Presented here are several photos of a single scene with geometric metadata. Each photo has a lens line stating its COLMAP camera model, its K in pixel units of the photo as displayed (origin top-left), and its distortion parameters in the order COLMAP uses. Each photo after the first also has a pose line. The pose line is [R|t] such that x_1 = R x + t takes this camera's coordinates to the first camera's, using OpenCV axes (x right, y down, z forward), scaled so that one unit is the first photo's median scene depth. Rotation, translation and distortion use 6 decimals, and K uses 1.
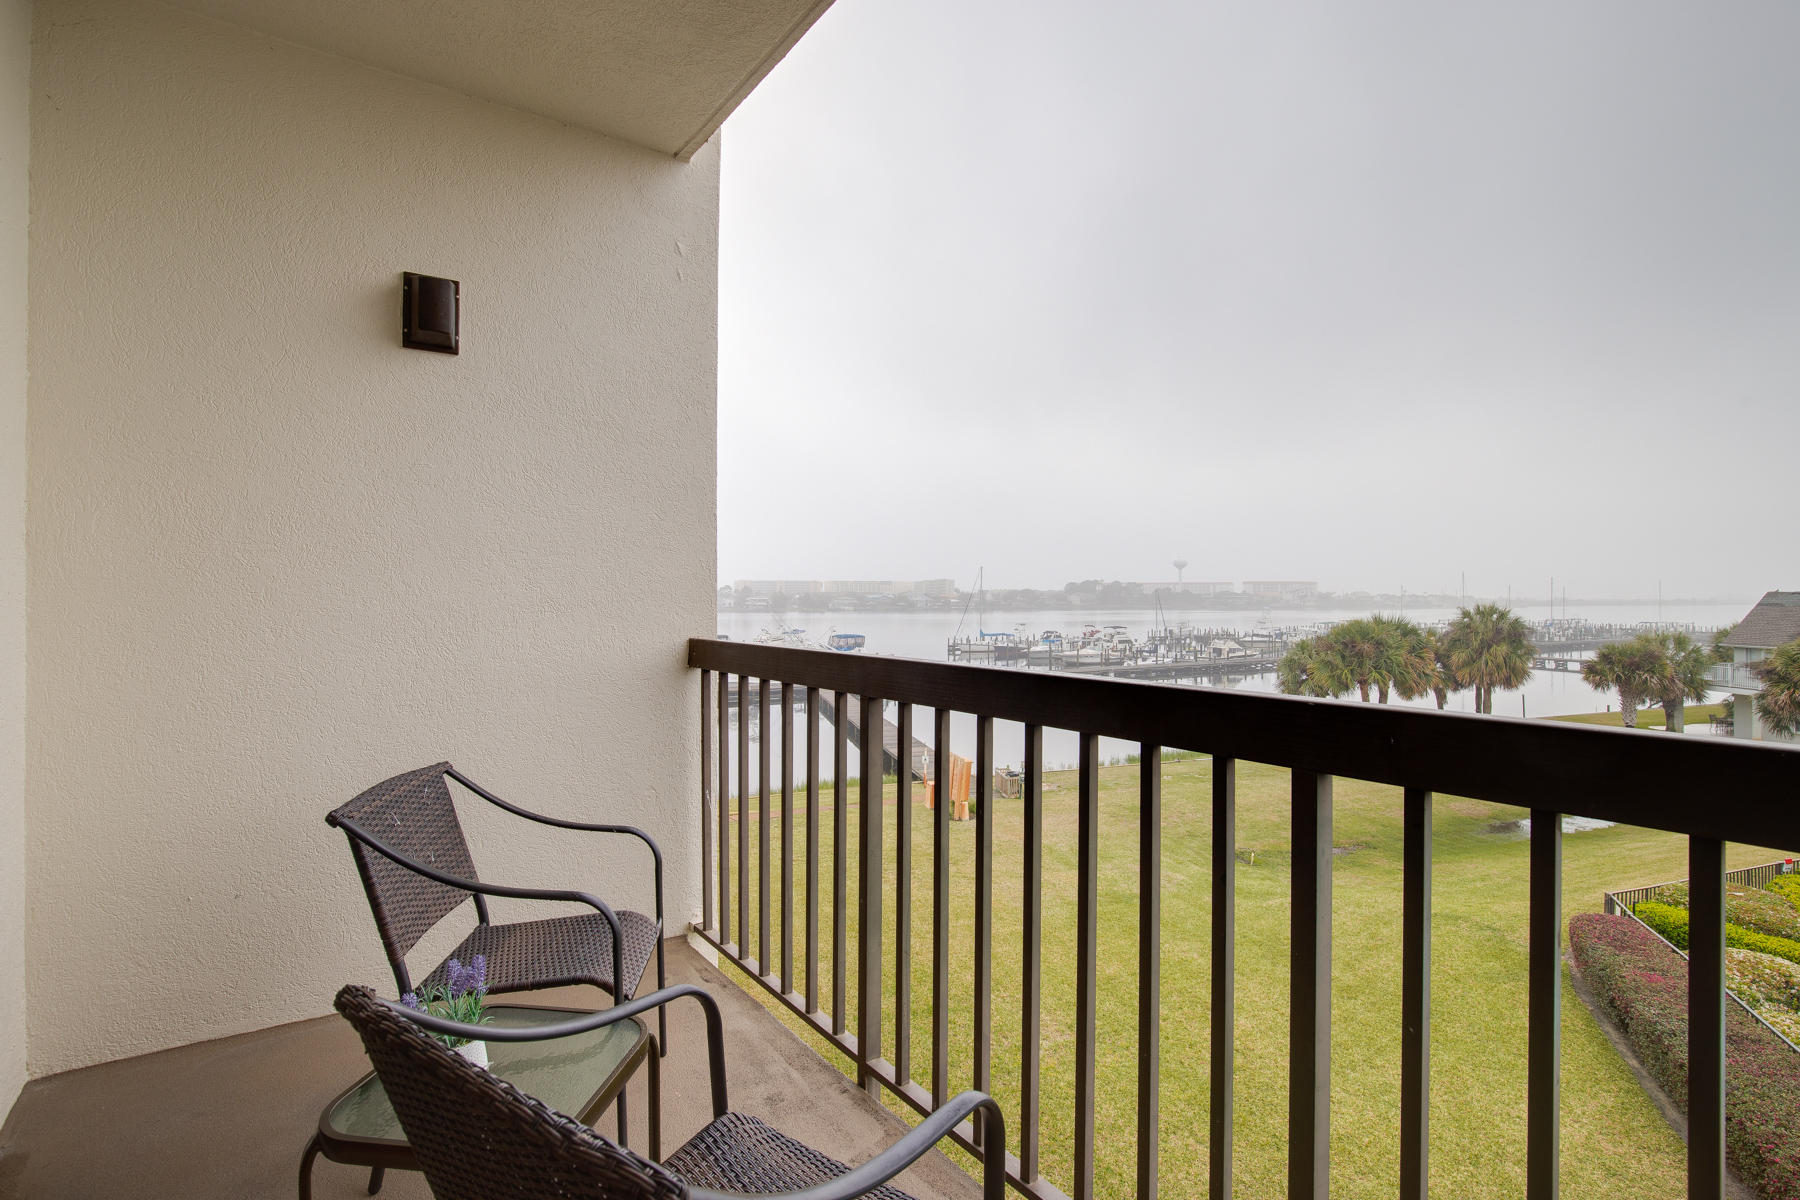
lens RADIAL K [[830.5, 0, 900.0], [0, 830.5, 600.0], [0, 0, 1]] dist [-0.037202, 0.008919]
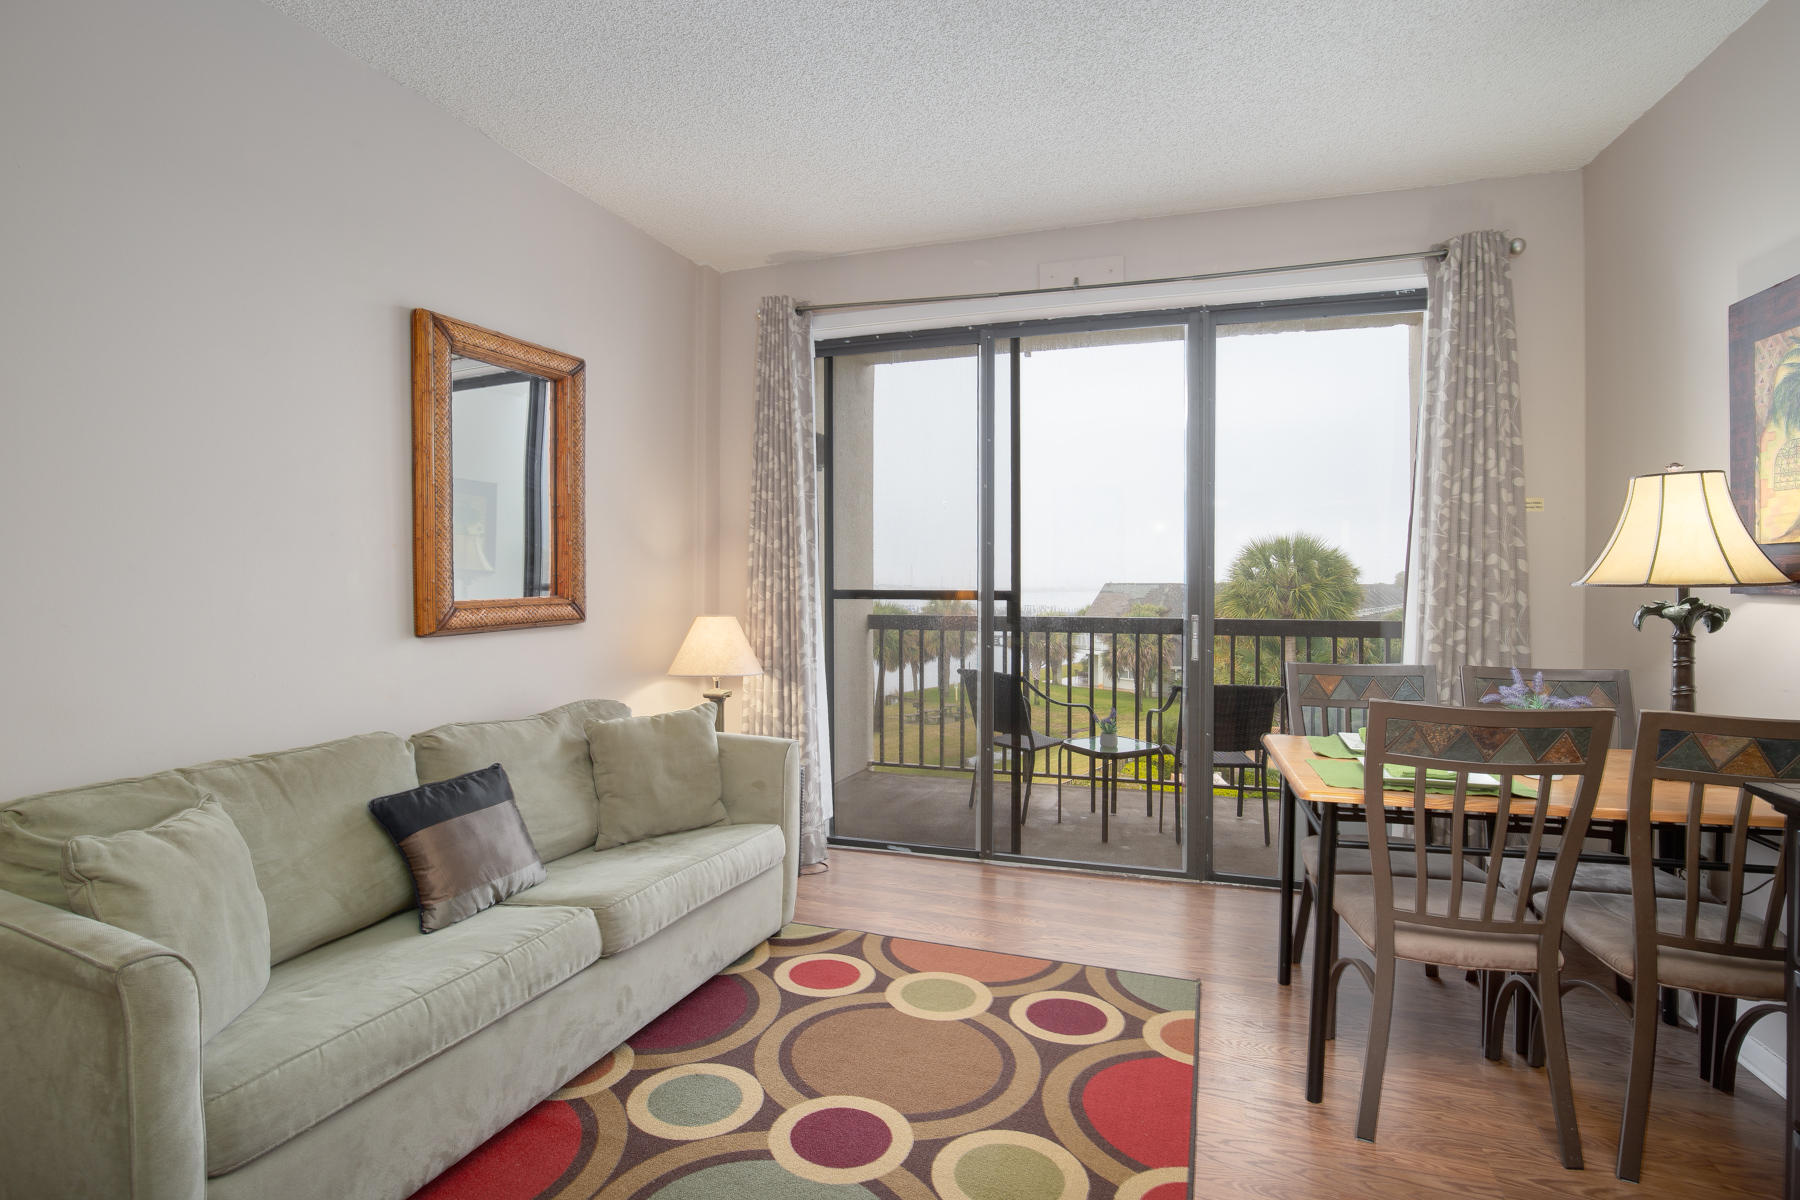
lens RADIAL K [[830.5, 0, 900.0], [0, 830.5, 600.0], [0, 0, 1]] dist [-0.037202, 0.008919]
pose [[0.824589, -0.010392, 0.565637, -0.120402], [0.003180, 0.999901, 0.013734, -0.000964], [-0.565724, -0.009527, 0.824540, -0.064645]]
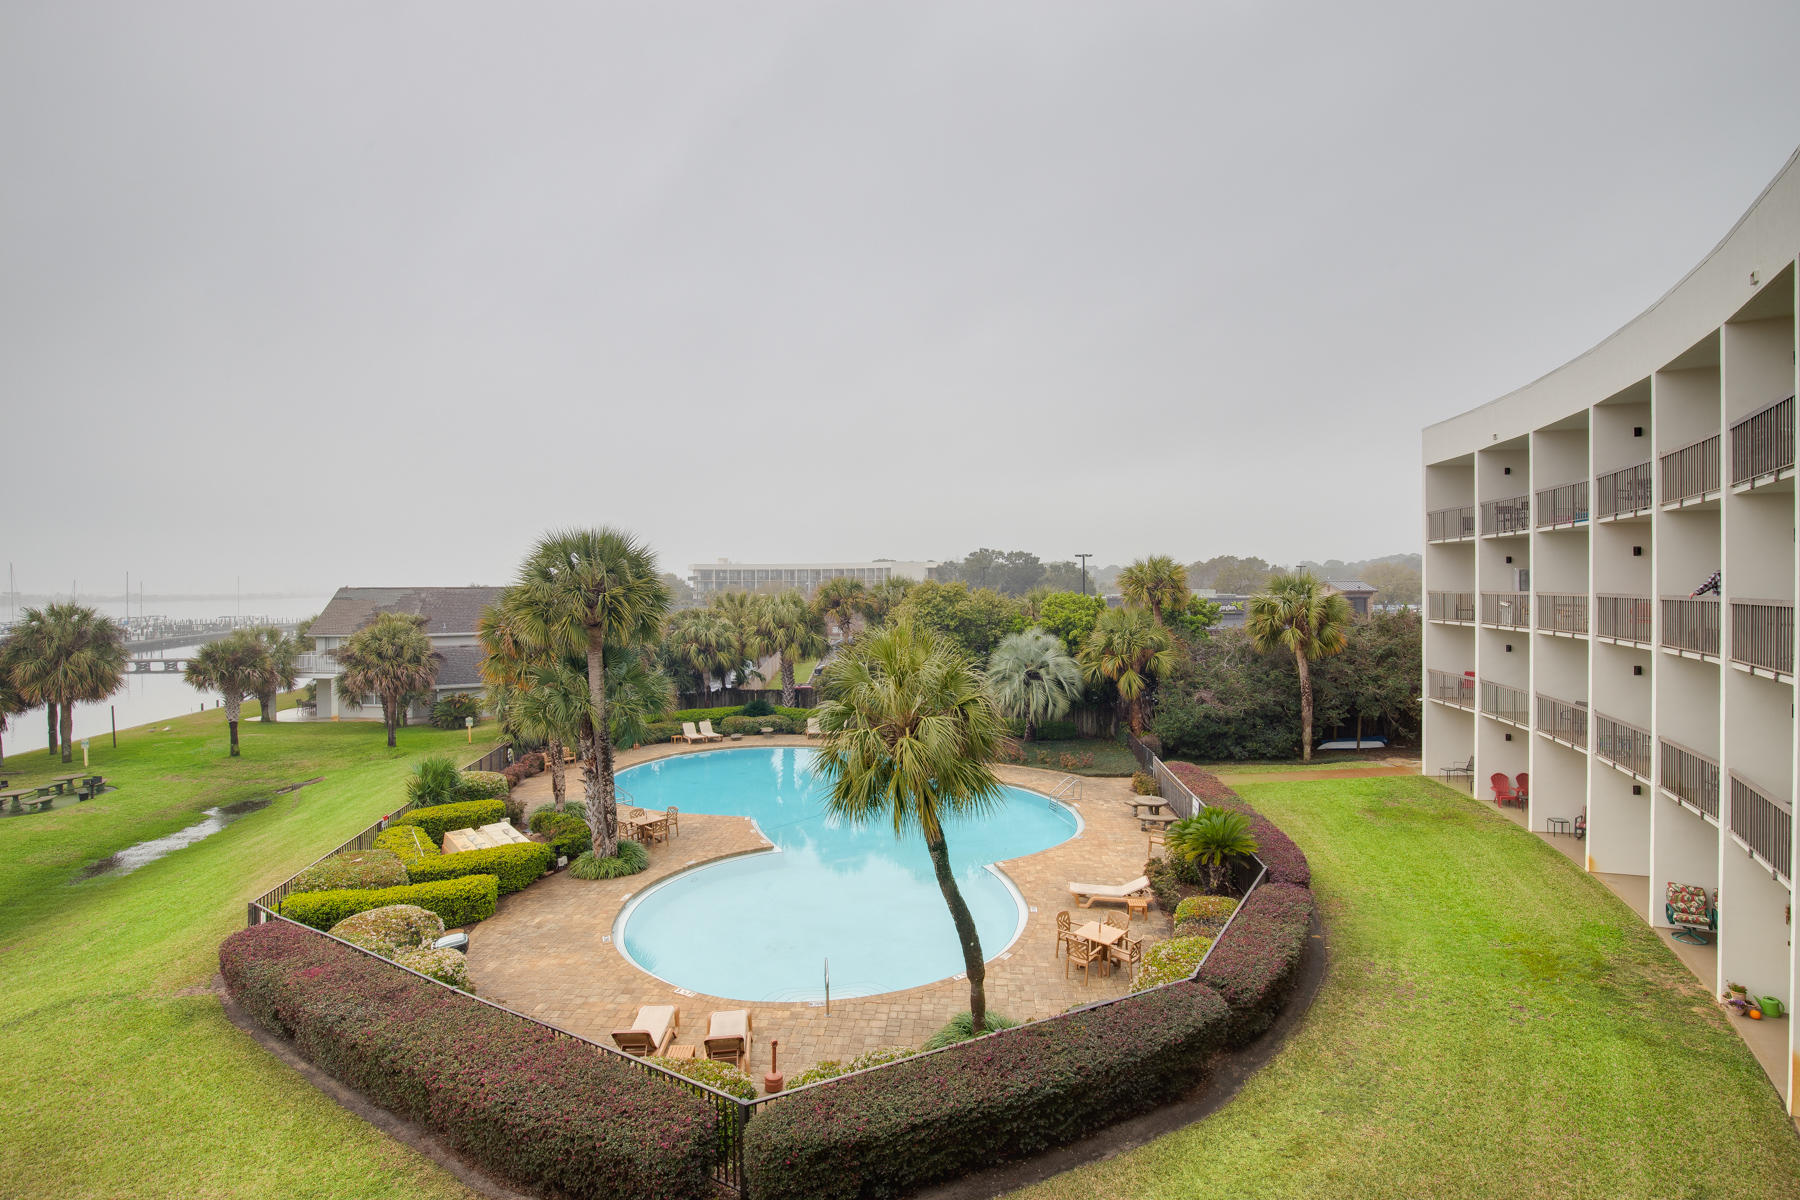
lens RADIAL K [[830.5, 0, 900.0], [0, 830.5, 600.0], [0, 0, 1]] dist [-0.037202, 0.008919]
pose [[0.120611, -0.016906, 0.992556, 0.009159], [0.010185, 0.999823, 0.015792, -0.002320], [-0.992648, 0.008205, 0.120762, 0.058756]]
